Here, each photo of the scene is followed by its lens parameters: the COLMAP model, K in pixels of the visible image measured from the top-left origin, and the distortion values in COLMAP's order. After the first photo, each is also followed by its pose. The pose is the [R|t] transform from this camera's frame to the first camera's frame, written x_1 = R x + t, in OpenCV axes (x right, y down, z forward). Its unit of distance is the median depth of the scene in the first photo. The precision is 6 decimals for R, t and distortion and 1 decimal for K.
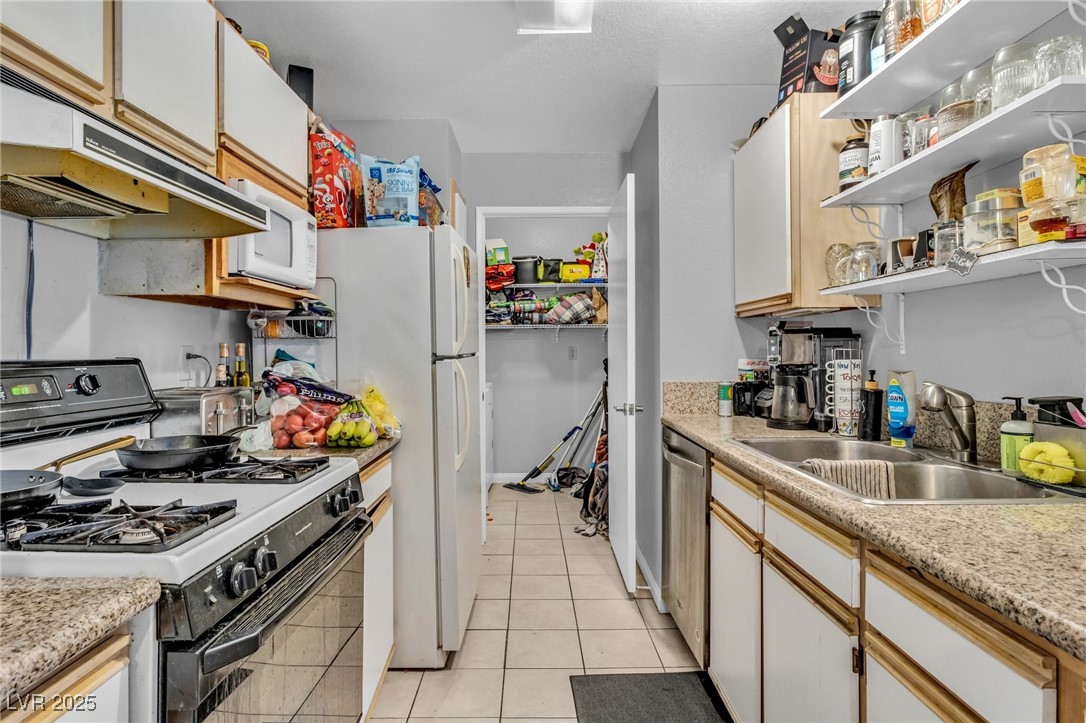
lens RADIAL K [[577.9, 0, 542.5], [0, 577.9, 349.0], [0, 0, 1]] dist [-0.000839, 0.001266]
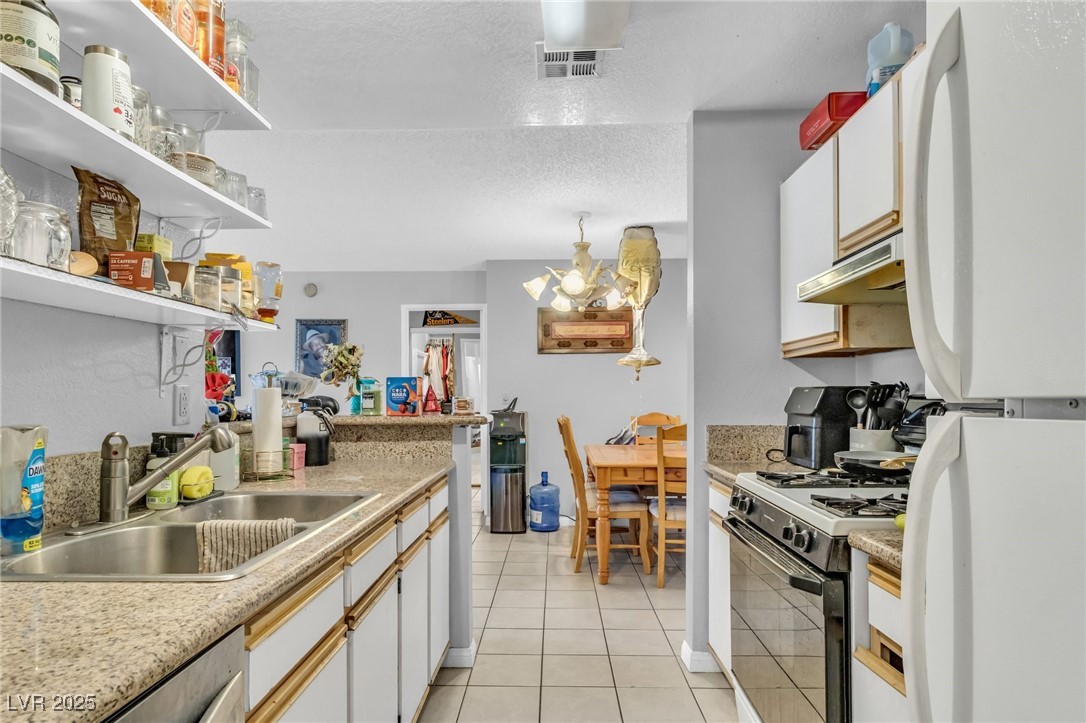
lens RADIAL K [[594.9, 0, 537.3], [0, 594.9, 391.1], [0, 0, 1]] dist [0.000182, 0.001379]
pose [[-0.999547, 0.006835, 0.029313, 0.066622], [0.006539, 0.999927, -0.010187, 0.011967], [-0.029381, -0.009991, -0.999518, 1.693745]]
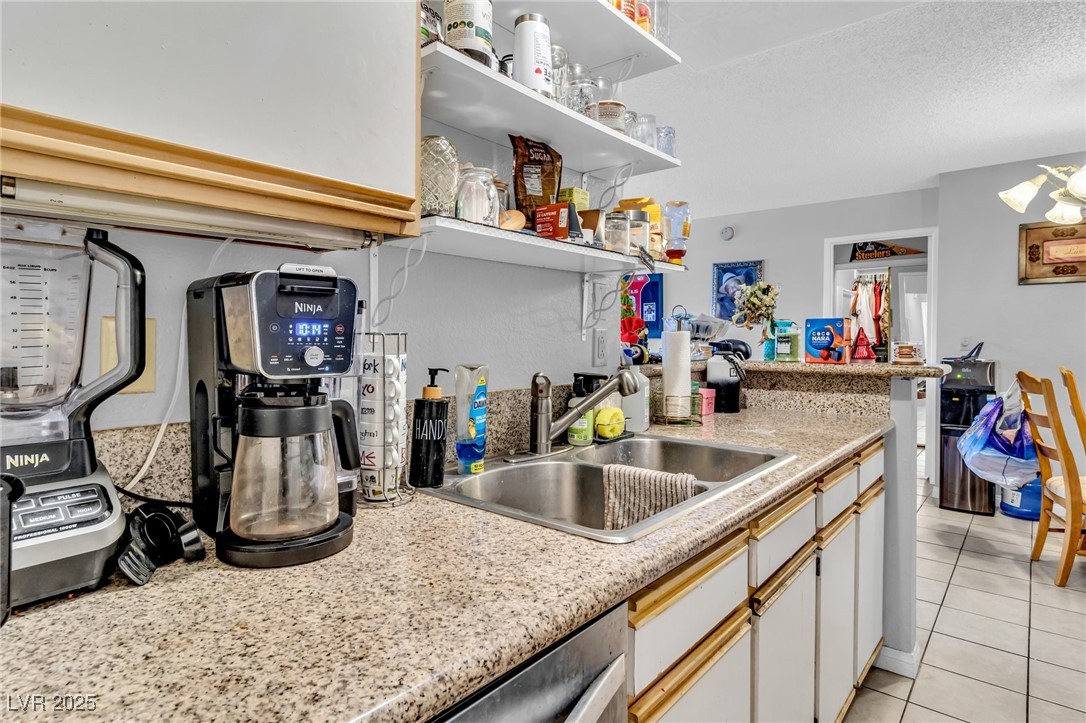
lens RADIAL K [[577.9, 0, 542.5], [0, 577.9, 349.0], [0, 0, 1]] dist [-0.000839, 0.001266]
pose [[-0.760608, -0.011593, 0.649108, 0.101675], [-0.002018, 0.999878, 0.015492, 0.007802], [-0.649209, 0.010473, -0.760538, 1.561463]]
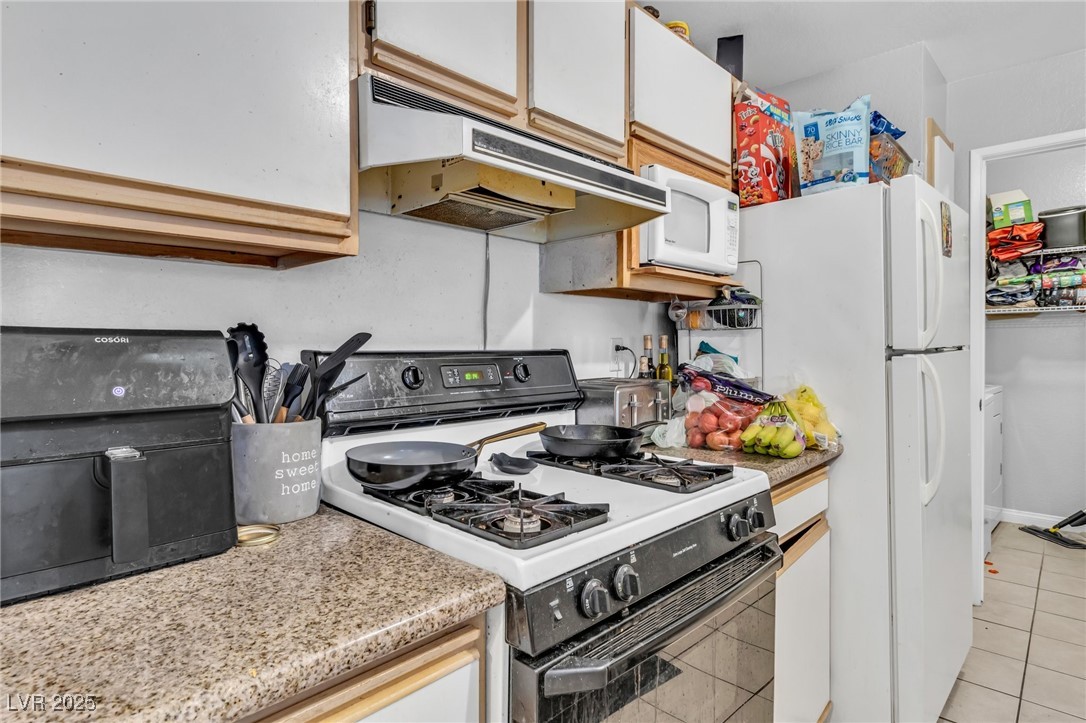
lens RADIAL K [[577.9, 0, 542.5], [0, 577.9, 349.0], [0, 0, 1]] dist [-0.000839, 0.001266]
pose [[0.717229, 0.007311, -0.696800, 0.023209], [0.001646, 0.999924, 0.012185, 0.001214], [0.696836, -0.009886, 0.717162, 0.177436]]
